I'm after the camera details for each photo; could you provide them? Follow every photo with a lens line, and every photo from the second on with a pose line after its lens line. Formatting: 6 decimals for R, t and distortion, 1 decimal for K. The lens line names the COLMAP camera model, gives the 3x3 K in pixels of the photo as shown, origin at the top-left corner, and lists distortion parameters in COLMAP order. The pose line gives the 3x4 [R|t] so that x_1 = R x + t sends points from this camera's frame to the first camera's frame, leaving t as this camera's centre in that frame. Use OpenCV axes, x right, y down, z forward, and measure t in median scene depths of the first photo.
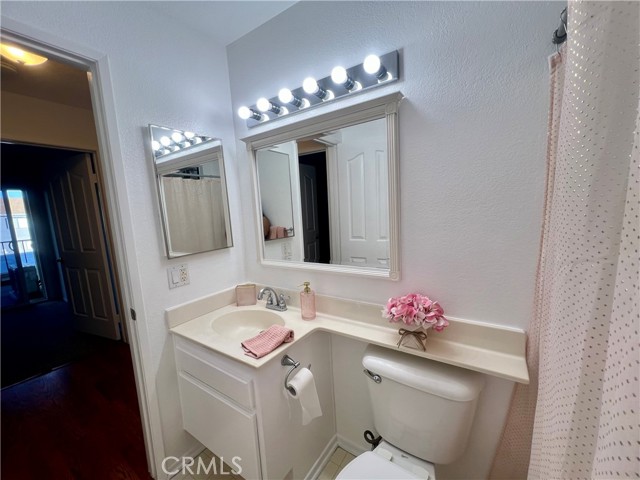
lens RADIAL K [[255.7, 0, 320.0], [0, 255.7, 240.0], [0, 0, 1]] dist [0.000423, 0.000039]
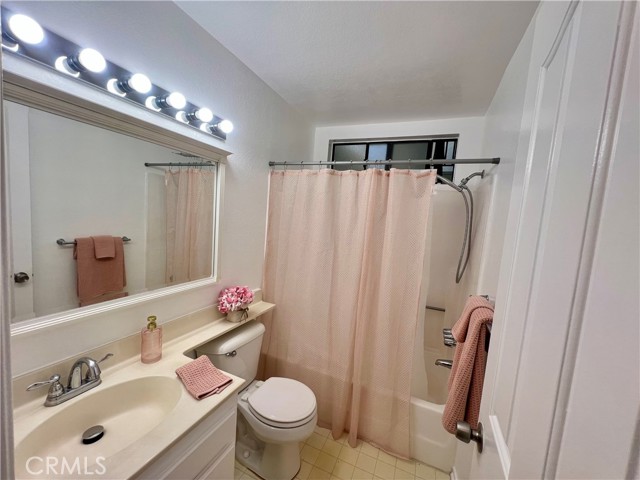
lens RADIAL K [[255.7, 0, 320.0], [0, 255.7, 240.0], [0, 0, 1]] dist [0.000423, 0.000039]
pose [[-0.174745, -0.046624, 0.983509, -1.013959], [0.056902, 0.996731, 0.057361, -0.097806], [-0.982968, 0.065987, -0.171521, 0.650244]]
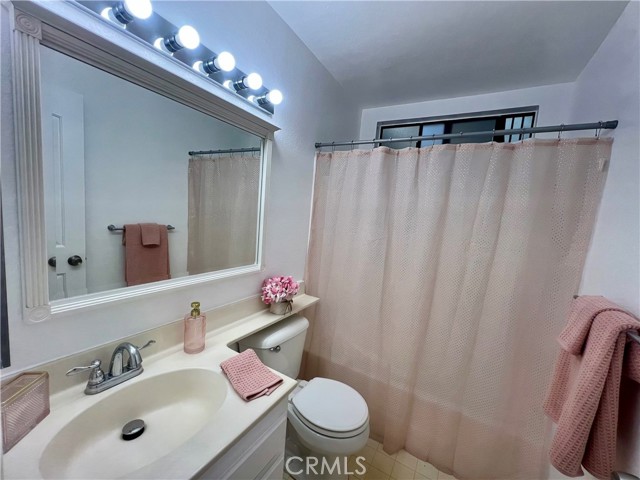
lens RADIAL K [[255.7, 0, 320.0], [0, 255.7, 240.0], [0, 0, 1]] dist [0.000423, 0.000039]
pose [[-0.056329, -0.052303, 0.997041, -0.866255], [0.045442, 0.997458, 0.054892, -0.037751], [-0.997378, 0.048400, -0.053809, 0.732092]]
